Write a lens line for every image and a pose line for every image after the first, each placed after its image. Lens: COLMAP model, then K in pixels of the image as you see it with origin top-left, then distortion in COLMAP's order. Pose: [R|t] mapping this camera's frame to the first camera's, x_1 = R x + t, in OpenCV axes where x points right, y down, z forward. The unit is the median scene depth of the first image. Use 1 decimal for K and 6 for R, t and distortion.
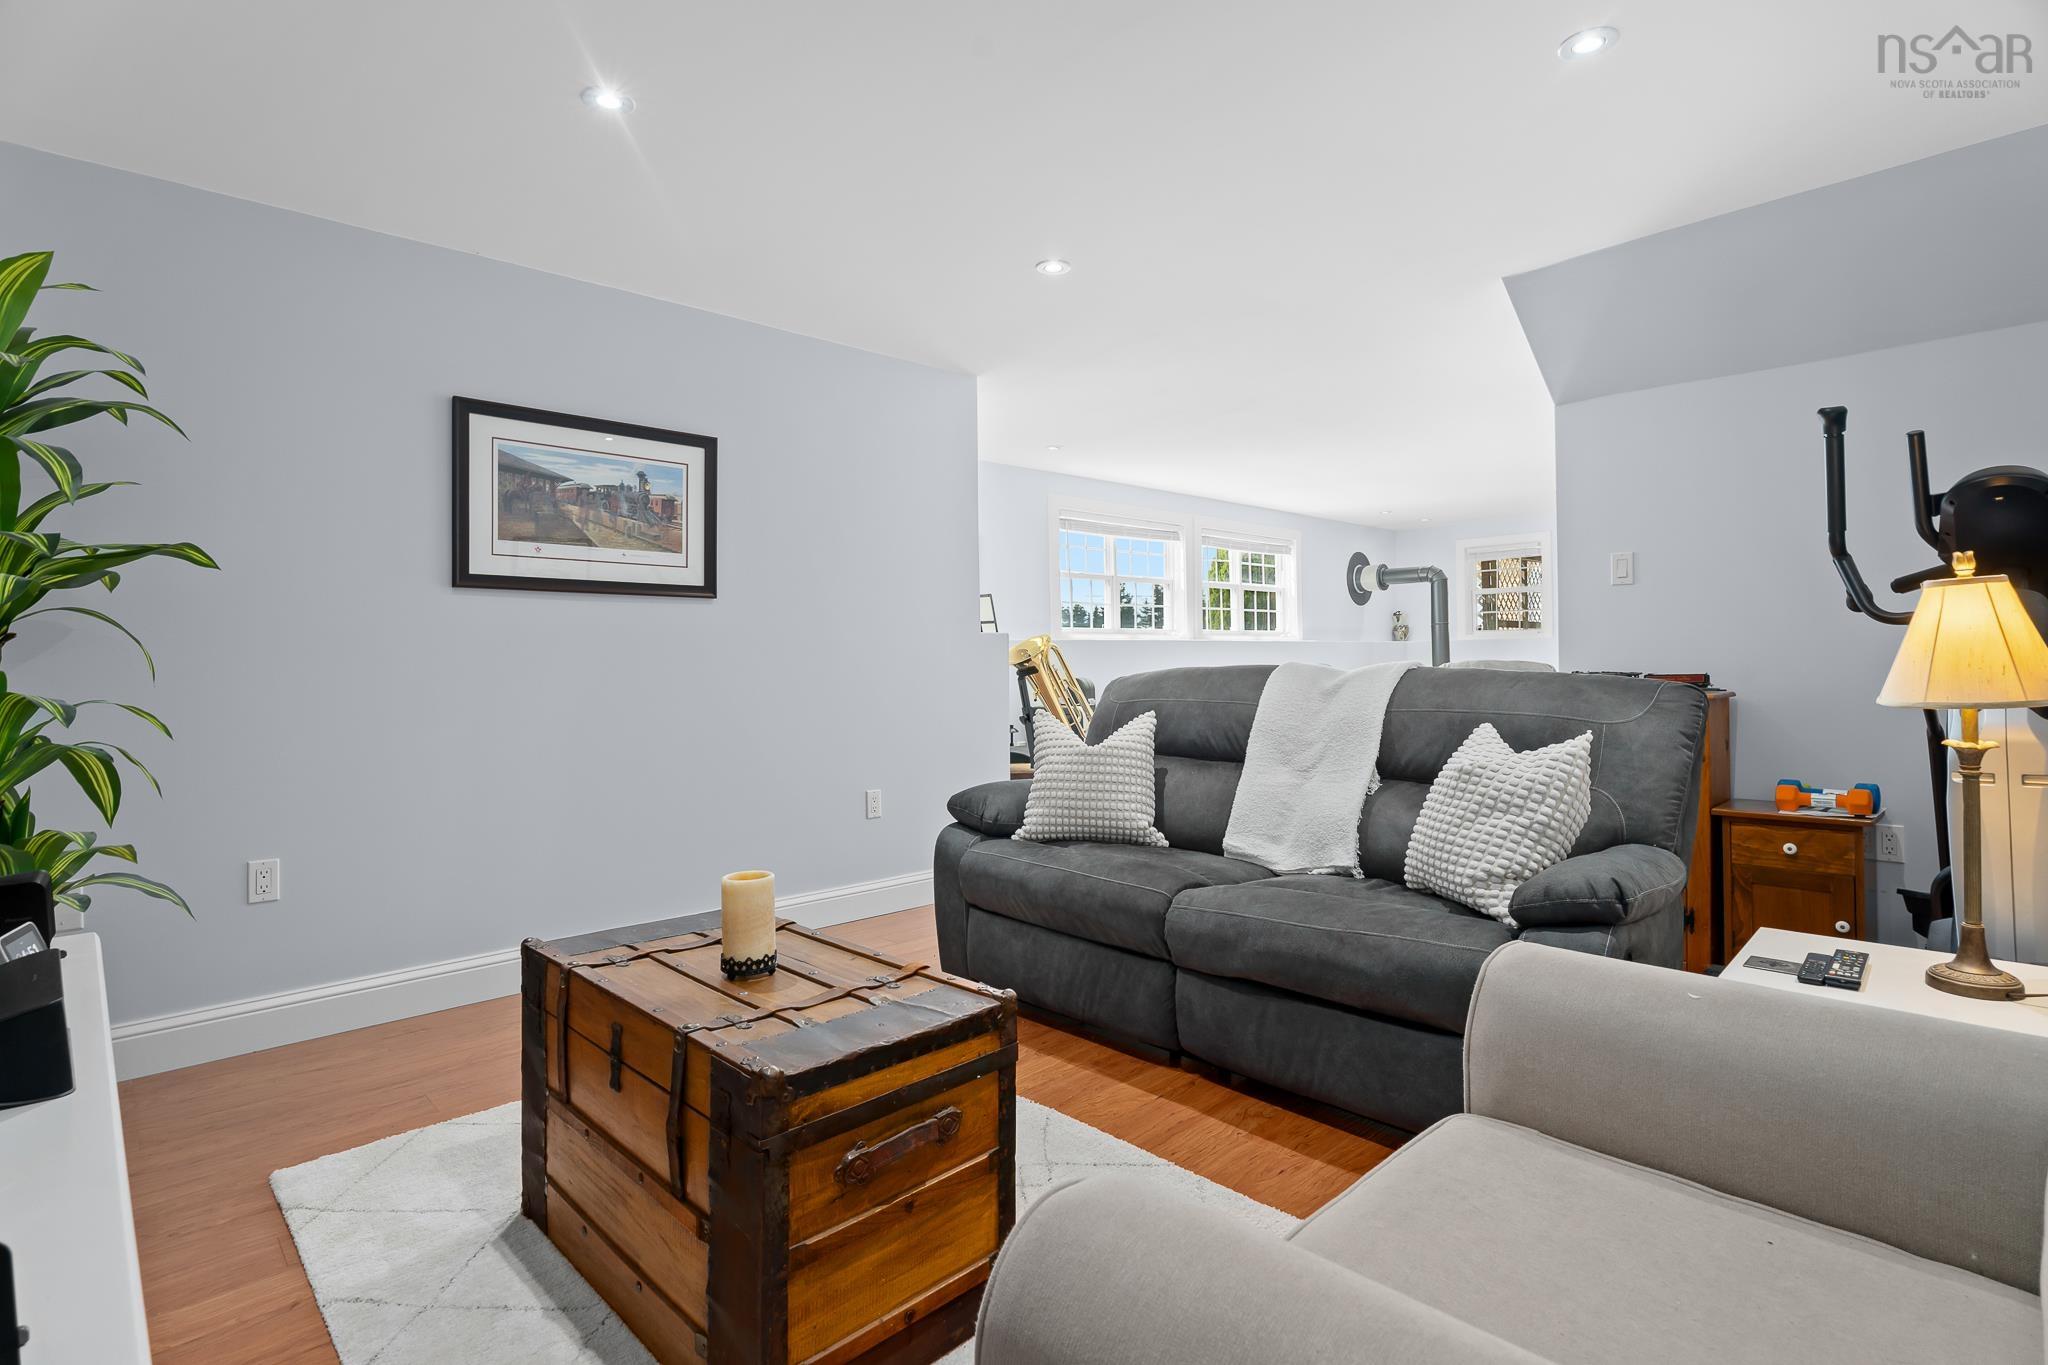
lens RADIAL K [[945.0, 0, 1026.9], [0, 945.0, 675.1], [0, 0, 1]] dist [-0.003787, -0.000083]
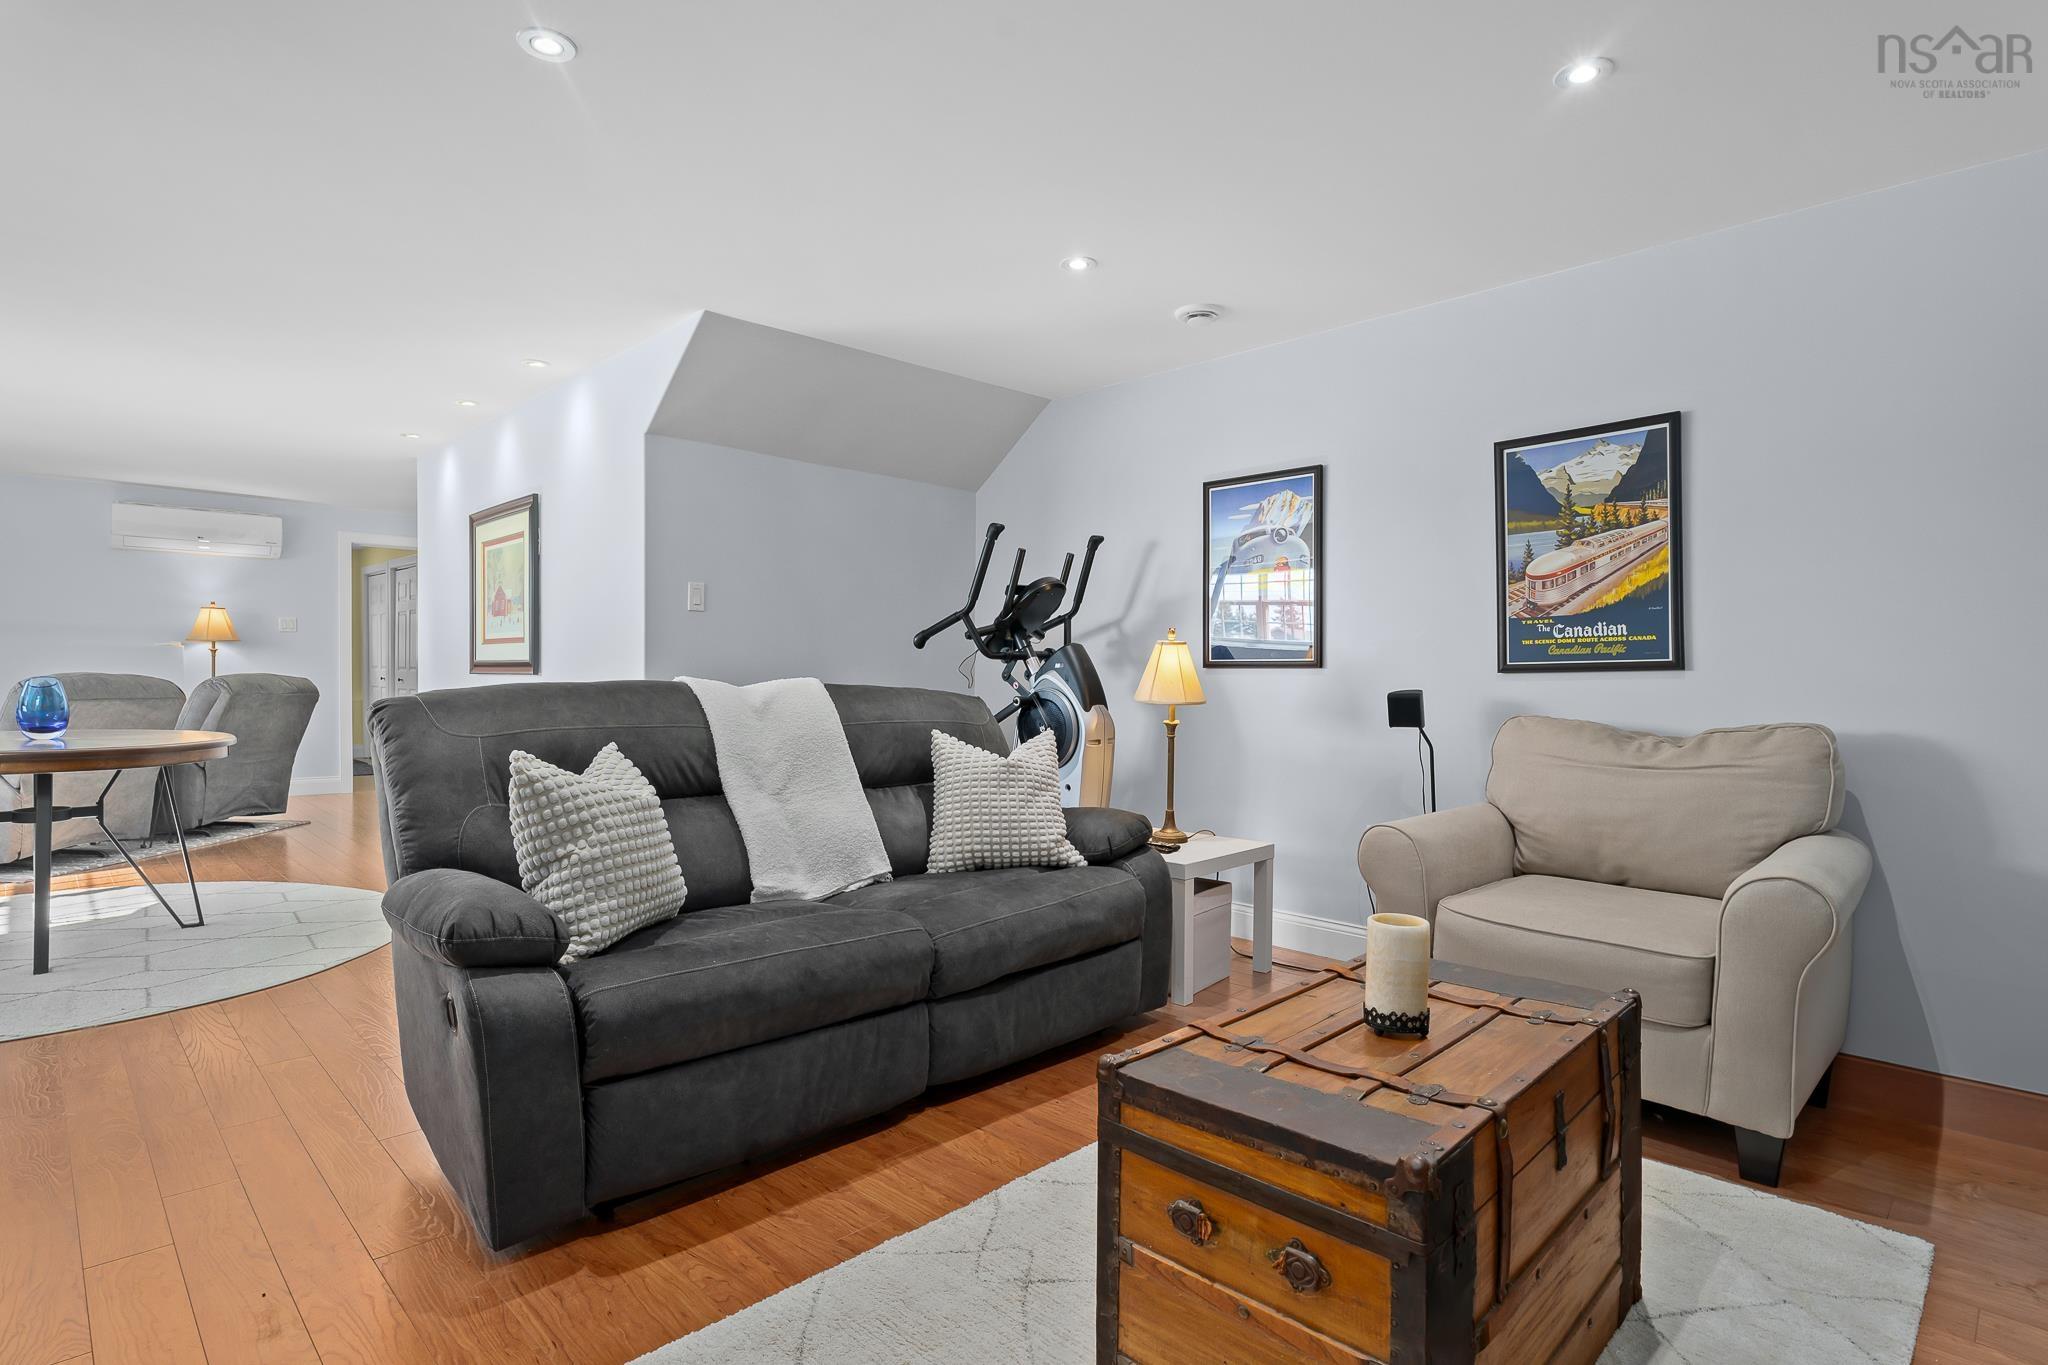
lens RADIAL K [[991.6, 0, 1026.9], [0, 991.6, 686.4], [0, 0, 1]] dist [-0.004839, -0.001949]
pose [[0.012074, 0.002118, 0.999925, -0.817598], [-0.007256, 0.999972, -0.002031, -0.005995], [-0.999901, -0.007231, 0.012089, 0.876105]]
